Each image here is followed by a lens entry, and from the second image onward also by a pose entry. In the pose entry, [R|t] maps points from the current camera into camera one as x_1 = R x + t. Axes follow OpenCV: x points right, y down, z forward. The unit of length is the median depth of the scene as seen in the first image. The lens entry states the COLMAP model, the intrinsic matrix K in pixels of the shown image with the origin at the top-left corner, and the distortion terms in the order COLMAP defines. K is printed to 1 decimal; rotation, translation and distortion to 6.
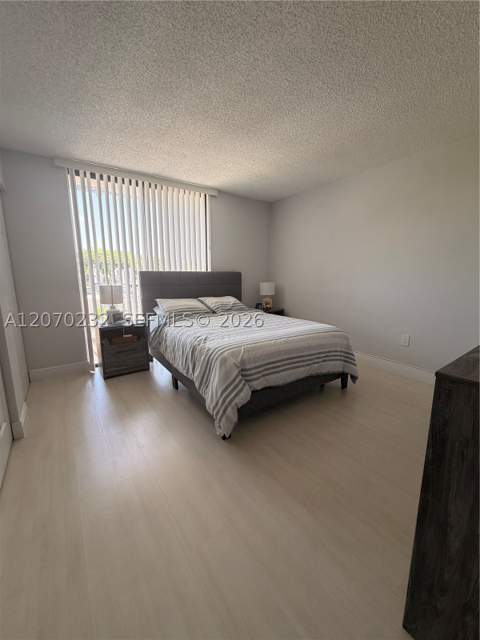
lens RADIAL K [[257.3, 0, 238.8], [0, 257.3, 318.5], [0, 0, 1]] dist [0.000205, -0.000168]
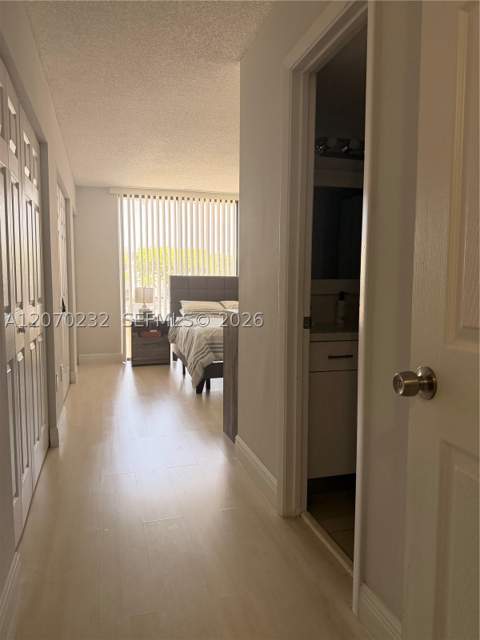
lens RADIAL K [[442.7, 0, 240.0], [0, 442.7, 320.0], [0, 0, 1]] dist [0.085776, -0.000107]
pose [[0.951478, 0.034440, -0.305783, 0.520880], [-0.061288, 0.995017, -0.078638, 0.145857], [0.301551, 0.093563, 0.948848, -0.741089]]
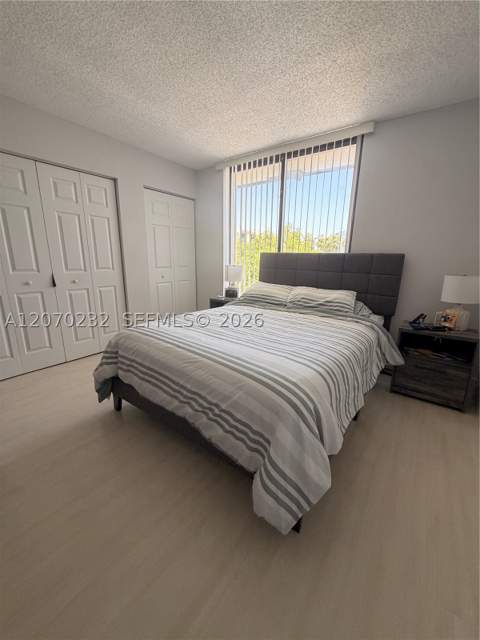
lens RADIAL K [[257.3, 0, 238.8], [0, 257.3, 318.5], [0, 0, 1]] dist [0.000205, -0.000168]
pose [[0.305916, 0.245899, -0.919755, 0.631838], [-0.166278, 0.965021, 0.202696, -0.129954], [0.937426, 0.090927, 0.336103, 0.640882]]
